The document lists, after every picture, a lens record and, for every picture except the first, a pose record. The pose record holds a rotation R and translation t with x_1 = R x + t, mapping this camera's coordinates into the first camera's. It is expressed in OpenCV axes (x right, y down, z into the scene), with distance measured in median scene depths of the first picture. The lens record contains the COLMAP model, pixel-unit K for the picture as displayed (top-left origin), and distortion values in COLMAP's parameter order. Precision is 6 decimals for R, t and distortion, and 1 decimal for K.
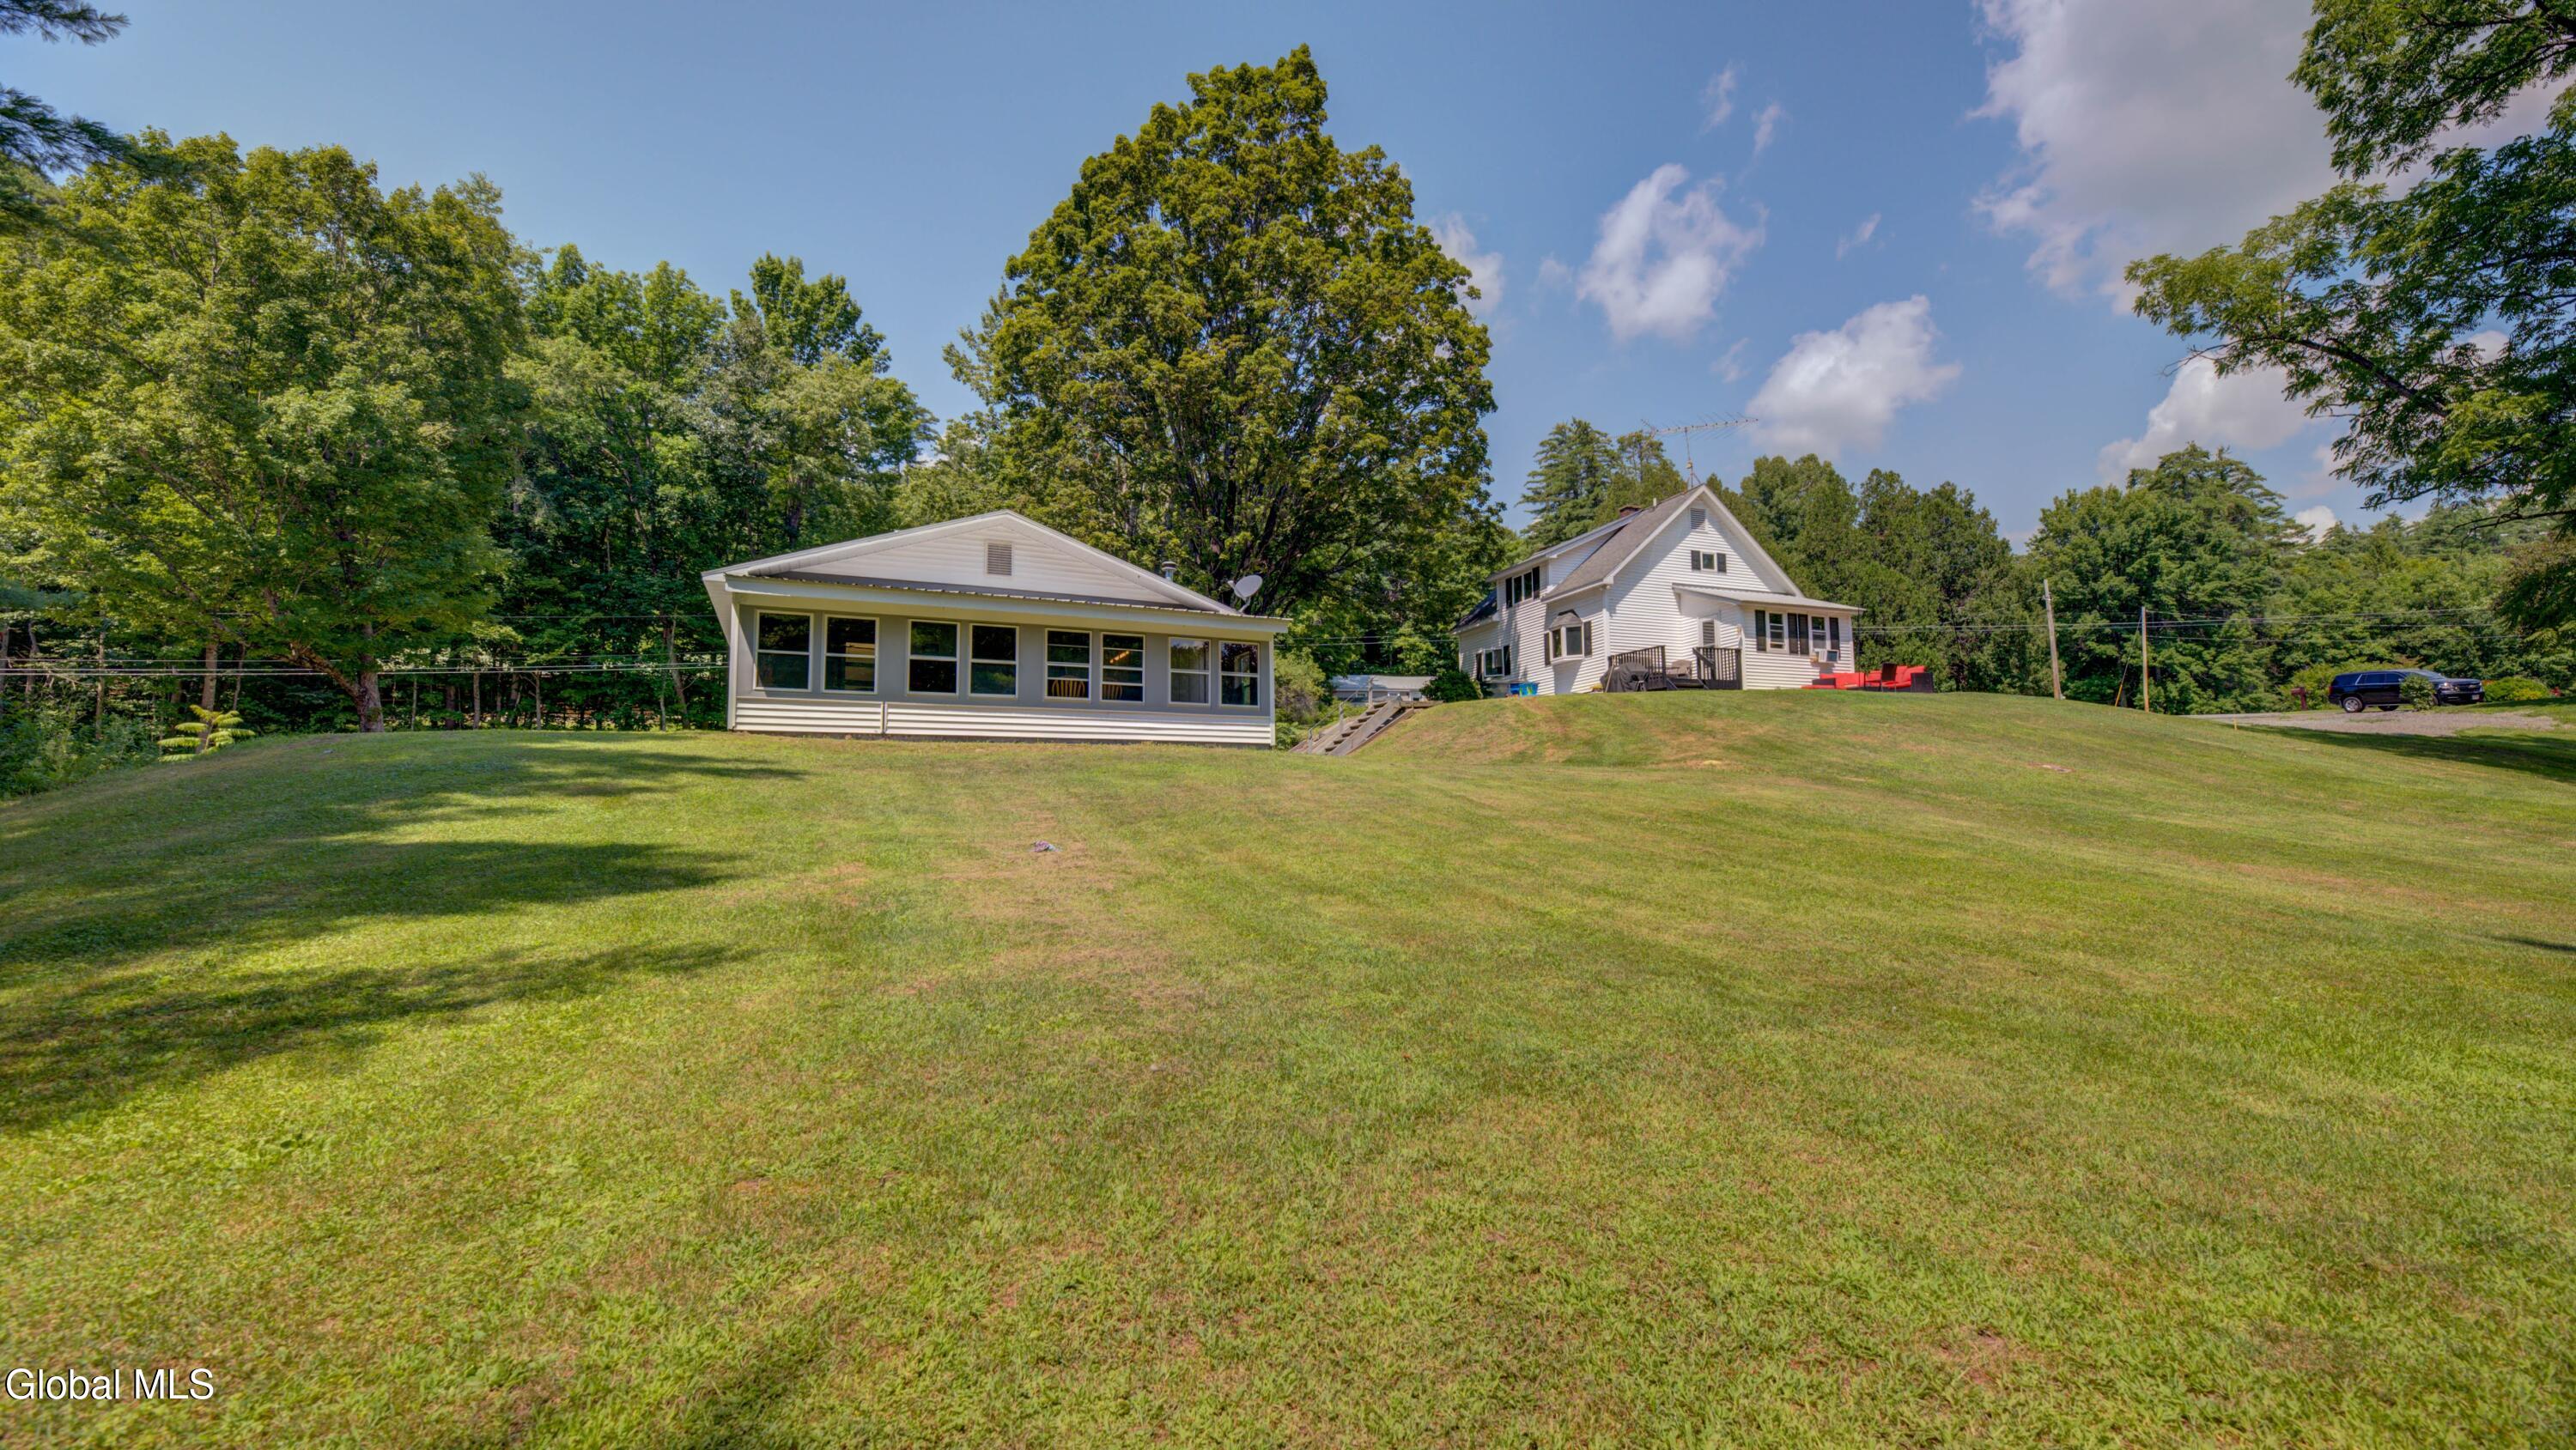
lens RADIAL K [[1055.8, 0, 1274.6], [0, 1055.8, 737.8], [0, 0, 1]] dist [-0.002296, -0.002774]
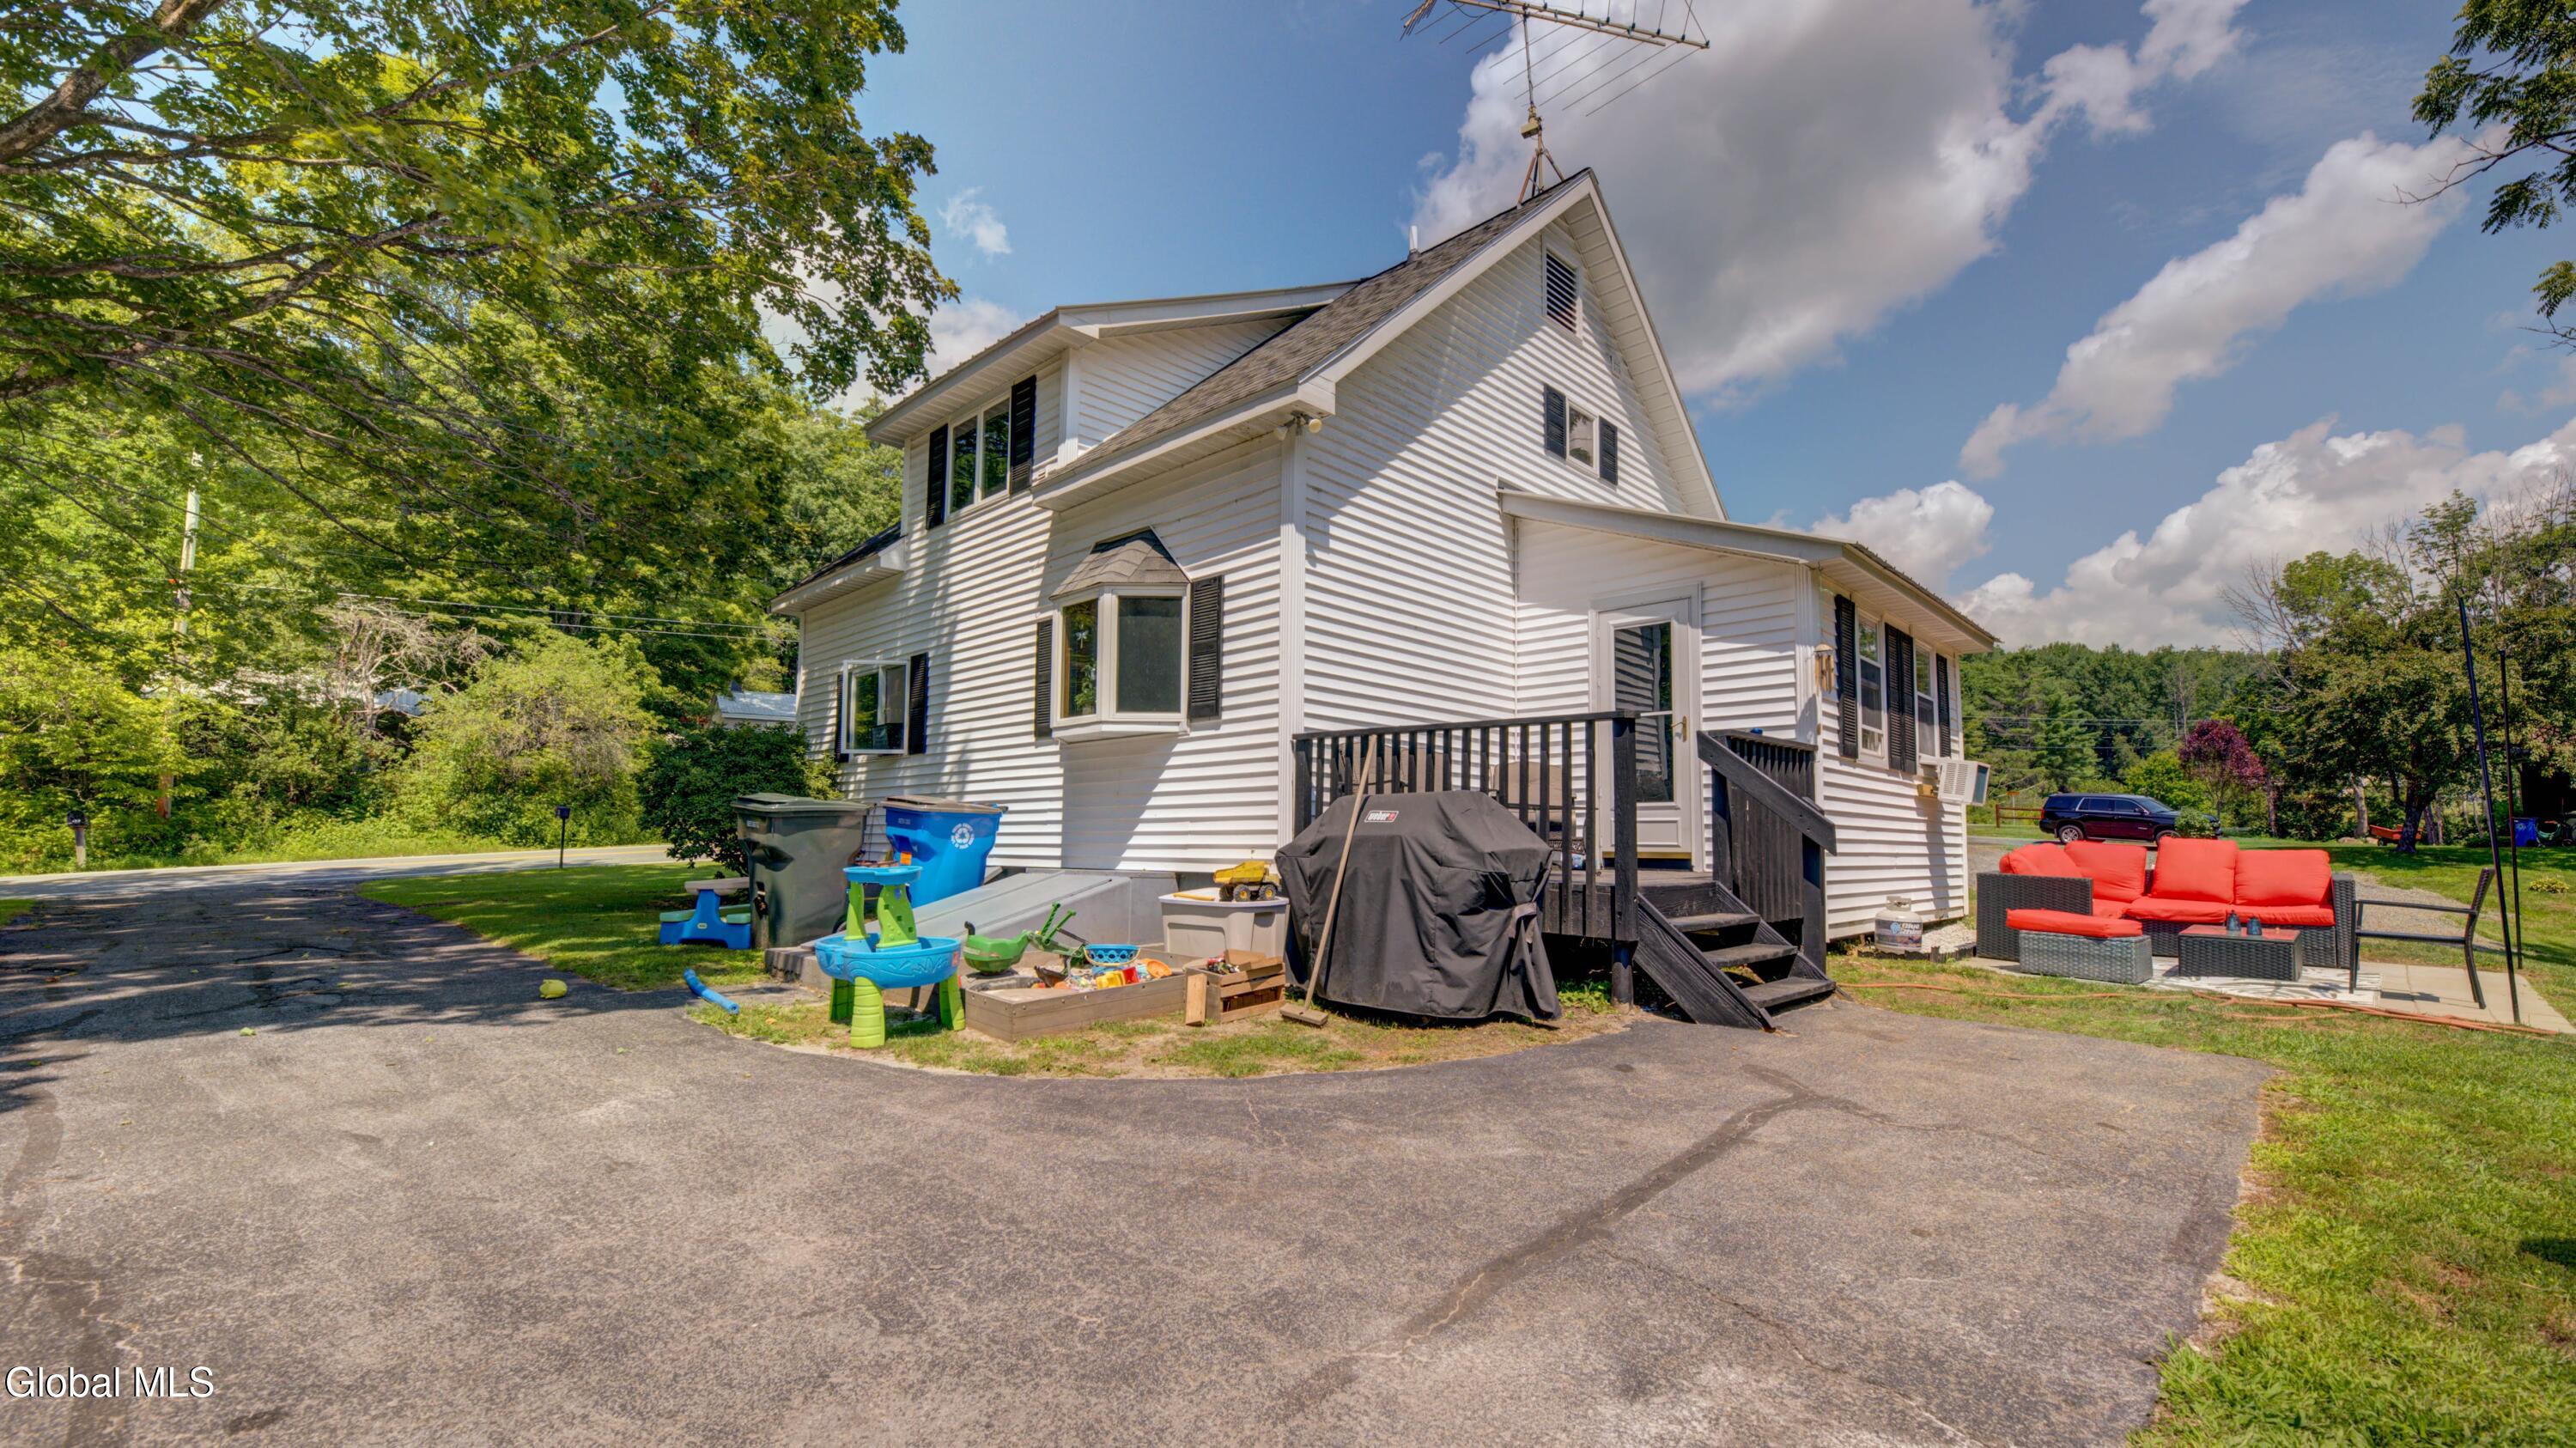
lens RADIAL K [[1056.0, 0, 1285.5], [0, 1056.0, 737.8], [0, 0, 1]] dist [-0.002296, -0.002774]
pose [[0.906615, 0.053124, 0.418601, 0.204039], [-0.044938, 0.998557, -0.029398, -0.064606], [-0.419559, 0.007842, 0.907694, 0.739371]]
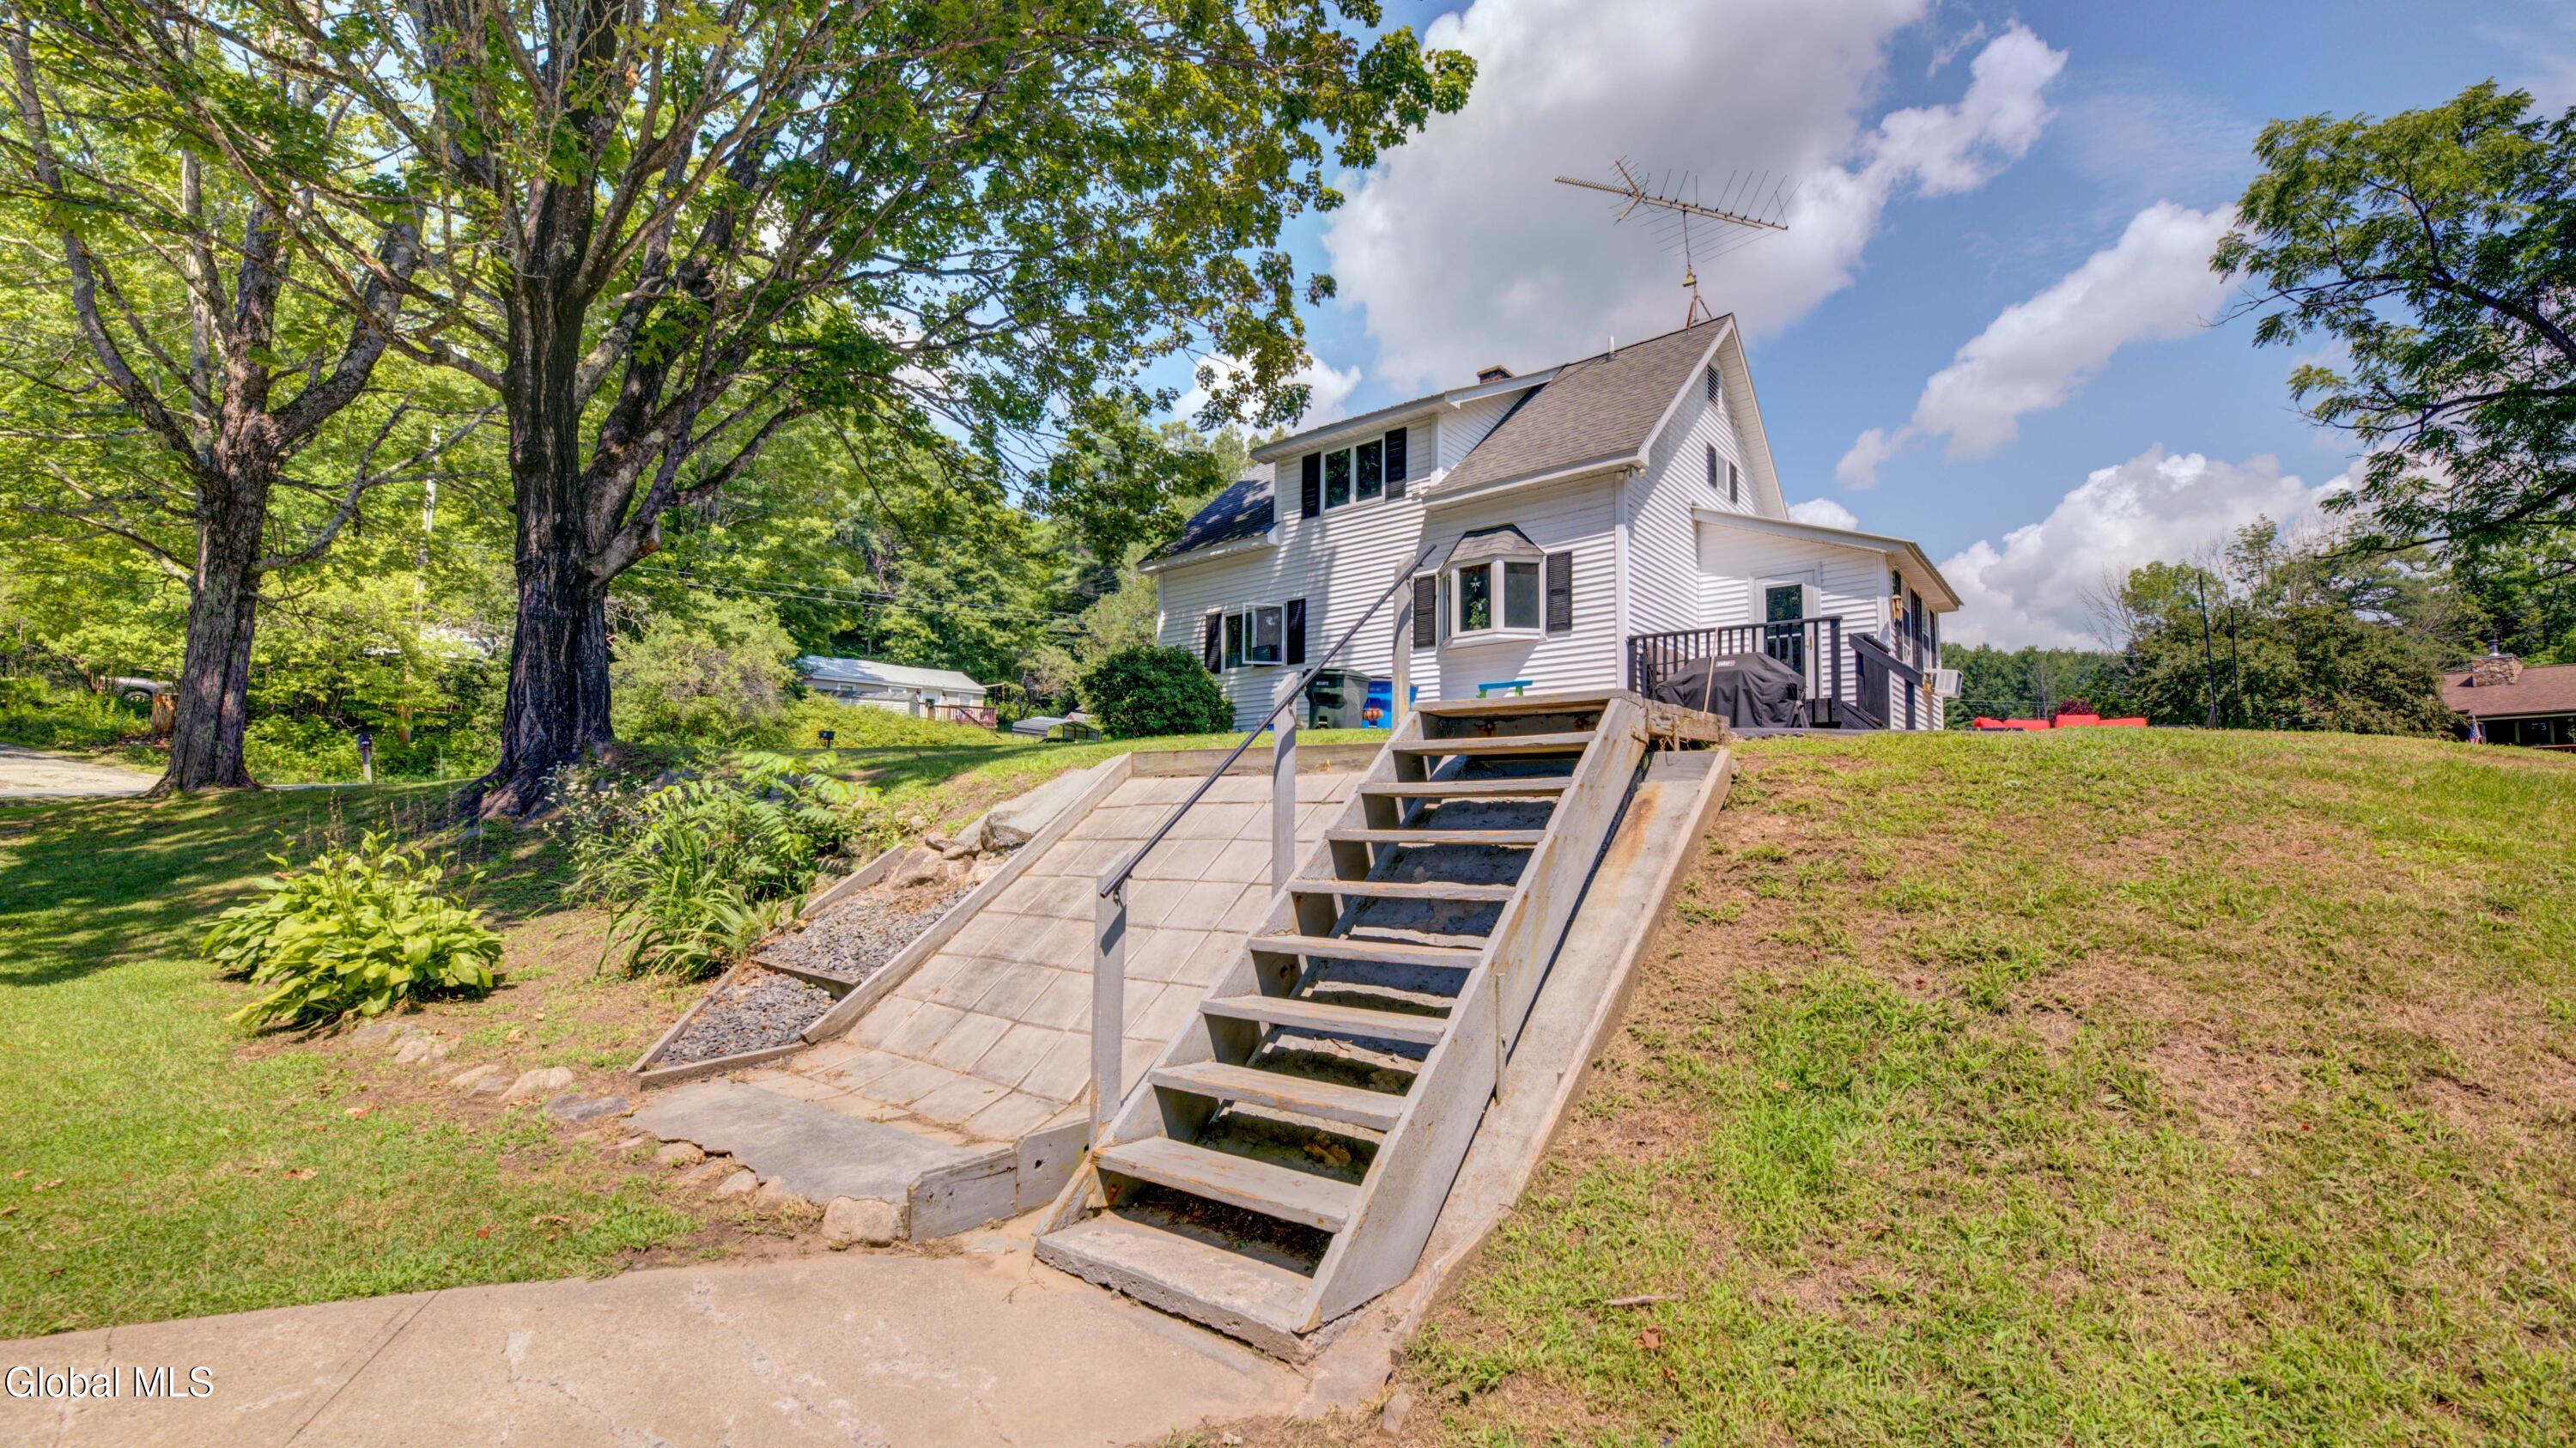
lens RADIAL K [[1056.0, 0, 1274.6], [0, 1056.0, 722.7], [0, 0, 1]] dist [-0.002296, -0.002774]
pose [[0.871014, 0.065995, 0.486805, -0.008997], [-0.053828, 0.997790, -0.038957, -0.017334], [-0.488300, 0.007729, 0.872642, 0.650925]]
